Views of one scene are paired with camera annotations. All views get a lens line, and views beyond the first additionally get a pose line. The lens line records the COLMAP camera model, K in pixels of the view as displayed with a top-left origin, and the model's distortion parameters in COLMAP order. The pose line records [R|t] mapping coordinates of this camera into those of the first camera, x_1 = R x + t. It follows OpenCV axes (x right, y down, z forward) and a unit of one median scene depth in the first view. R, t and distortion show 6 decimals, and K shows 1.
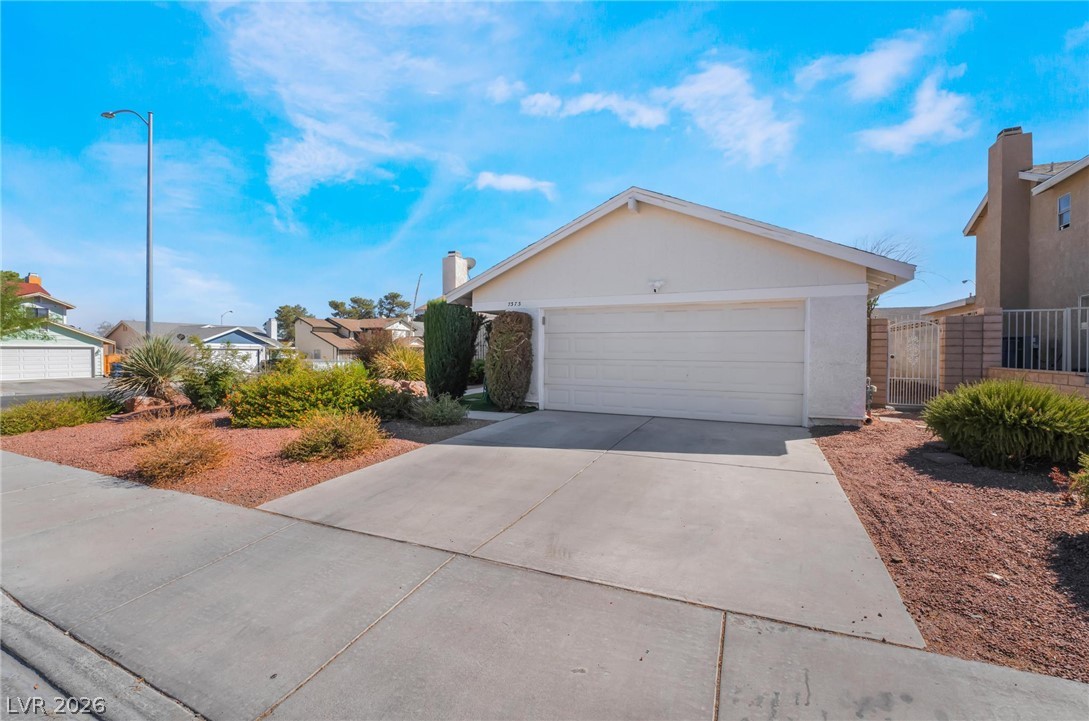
lens RADIAL K [[458.9, 0, 539.0], [0, 458.9, 358.3], [0, 0, 1]] dist [-0.015548, 0.000362]
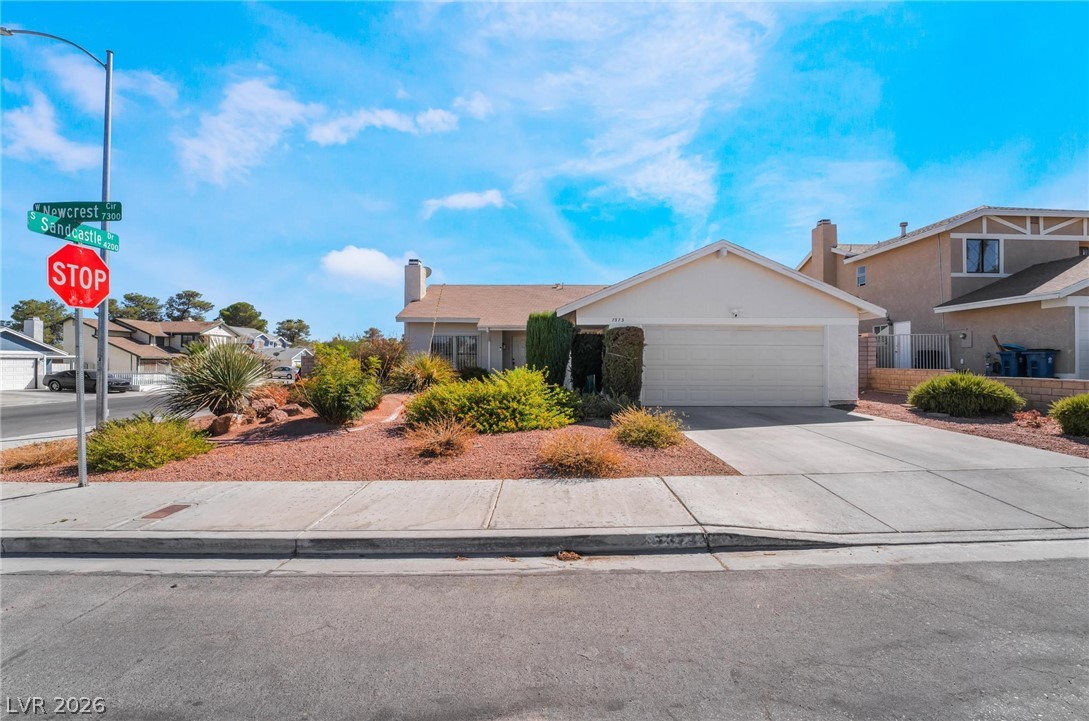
lens RADIAL K [[441.4, 0, 548.3], [0, 441.4, 356.0], [0, 0, 1]] dist [-0.020468, -0.000263]
pose [[0.905933, 0.001761, 0.423418, -0.206888], [0.008697, 0.999703, -0.022766, 0.000370], [-0.423333, 0.024307, 0.905648, 0.007643]]
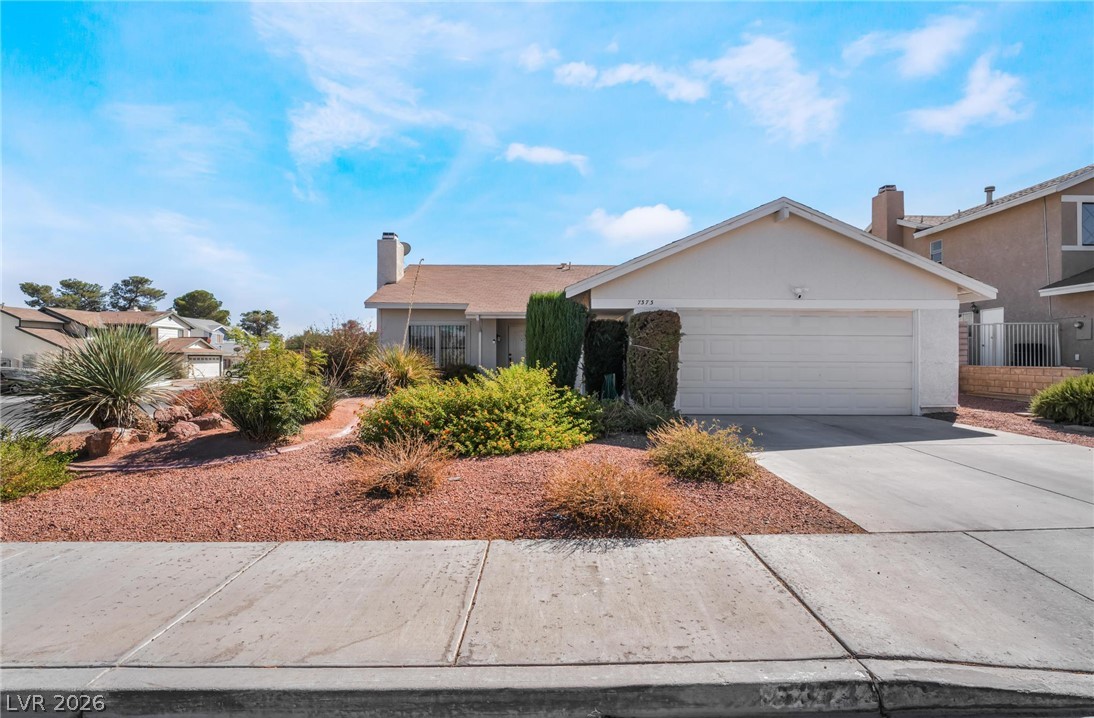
lens RADIAL K [[496.6, 0, 551.2], [0, 496.6, 353.8], [0, 0, 1]] dist [-0.013268, 0.000155]
pose [[0.905155, 0.001359, 0.425079, -0.189797], [0.007822, 0.999772, -0.019852, 0.001127], [-0.425010, 0.021294, 0.904938, 0.050392]]
